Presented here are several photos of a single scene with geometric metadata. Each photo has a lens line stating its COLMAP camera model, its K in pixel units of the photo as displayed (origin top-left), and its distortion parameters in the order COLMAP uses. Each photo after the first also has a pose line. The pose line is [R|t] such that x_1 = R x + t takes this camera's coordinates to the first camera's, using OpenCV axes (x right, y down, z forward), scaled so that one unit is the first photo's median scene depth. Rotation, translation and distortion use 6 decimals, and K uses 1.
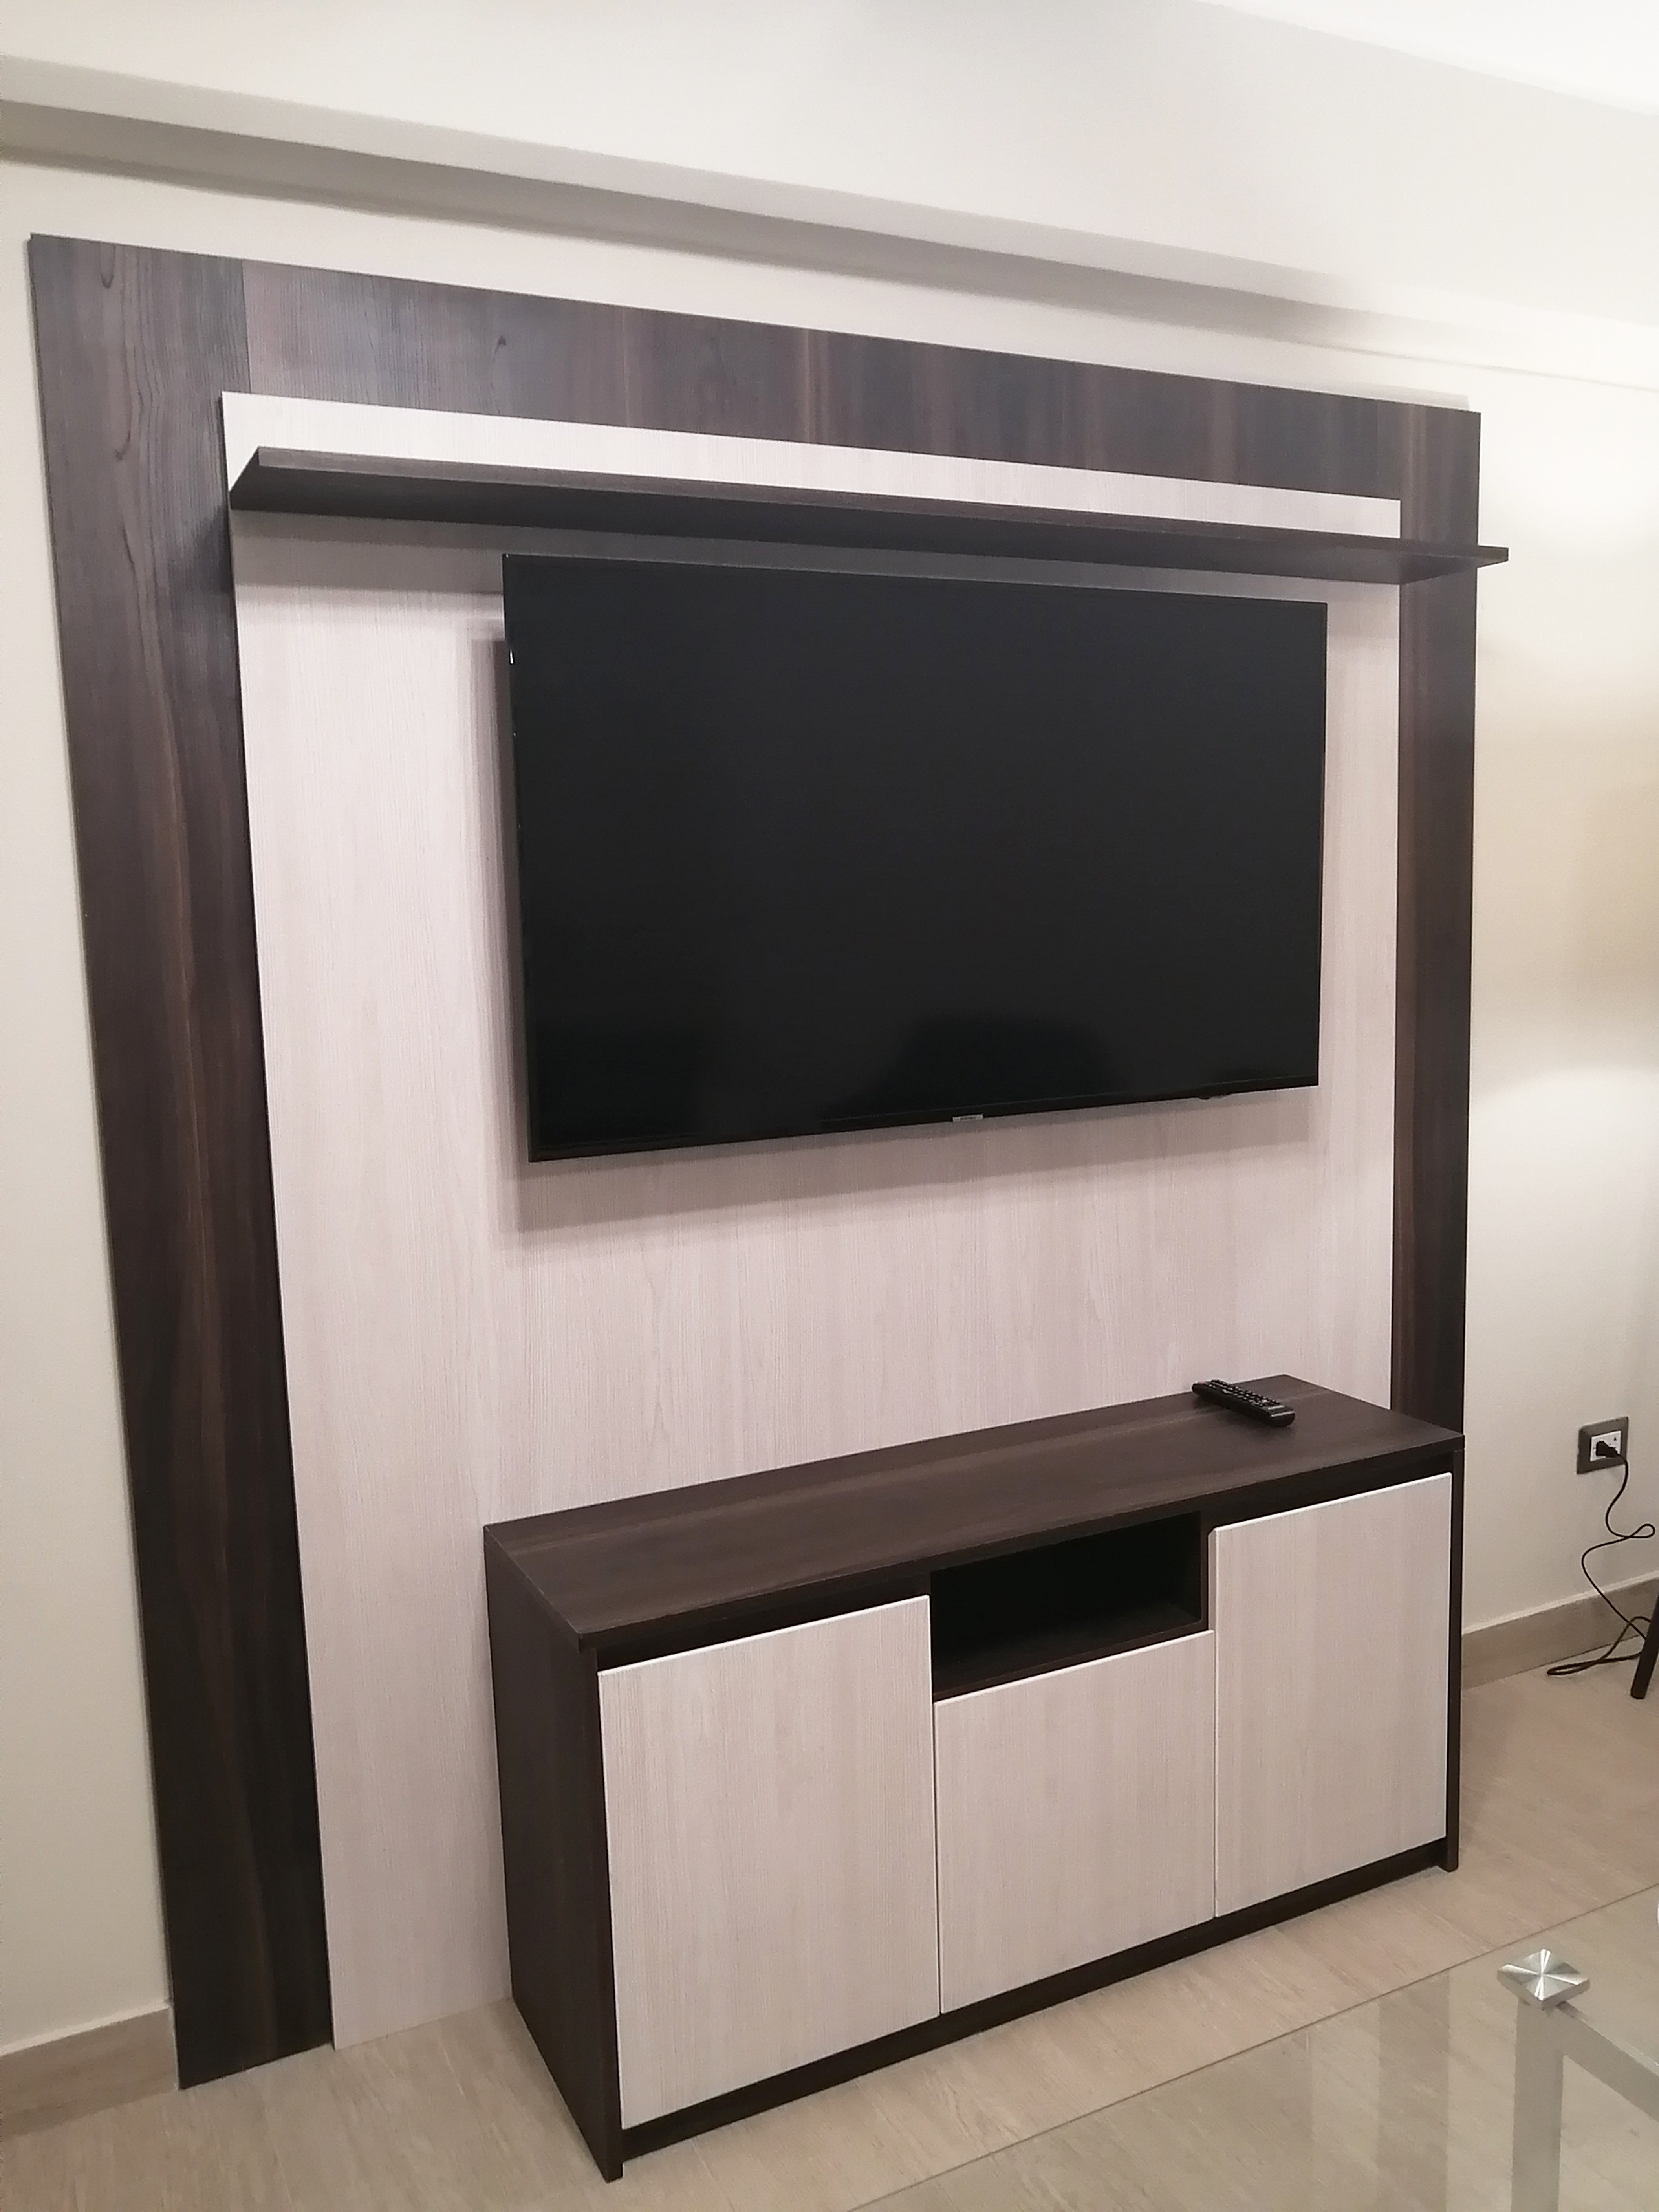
lens RADIAL K [[1743.6, 0, 824.2], [0, 1743.6, 1097.3], [0, 0, 1]] dist [-0.036601, 0.054303]
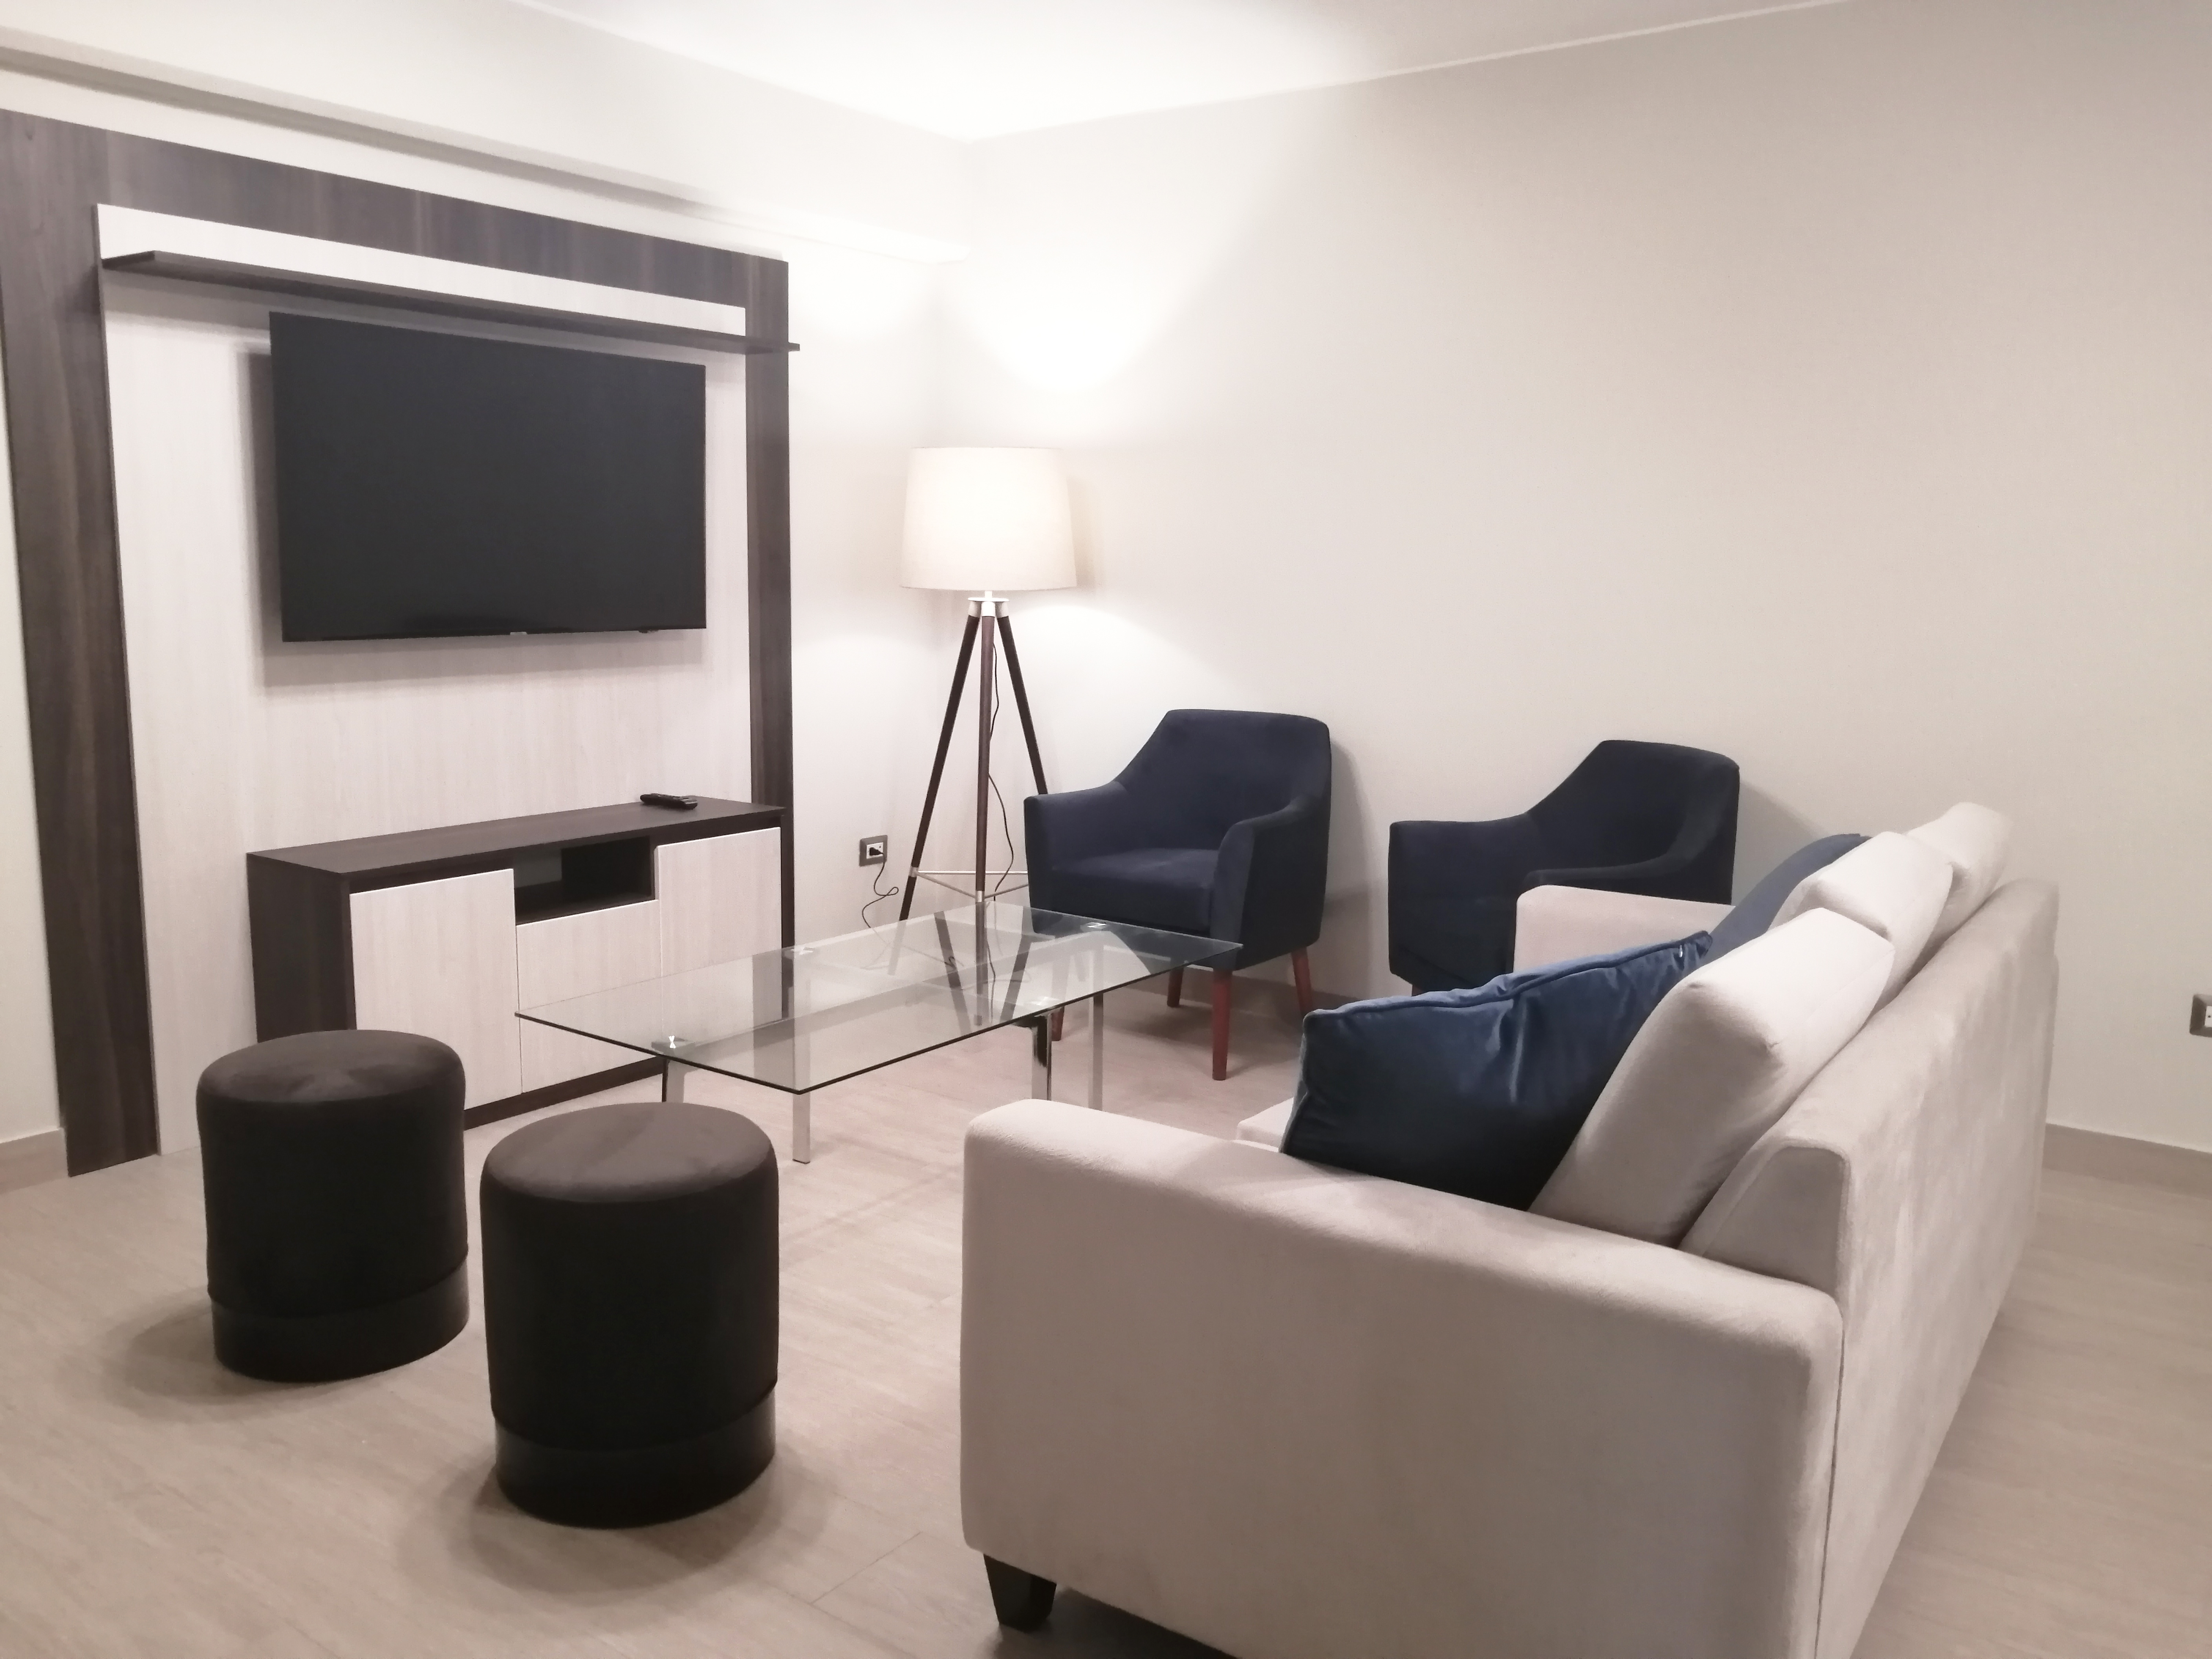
lens RADIAL K [[1743.6, 0, 1097.7], [0, 1743.6, 834.0], [0, 0, 1]] dist [-0.036601, 0.054303]
pose [[0.883719, -0.030679, 0.467012, -0.240467], [0.013132, 0.999082, 0.040782, 0.157759], [-0.467834, -0.029907, 0.883310, -0.918479]]
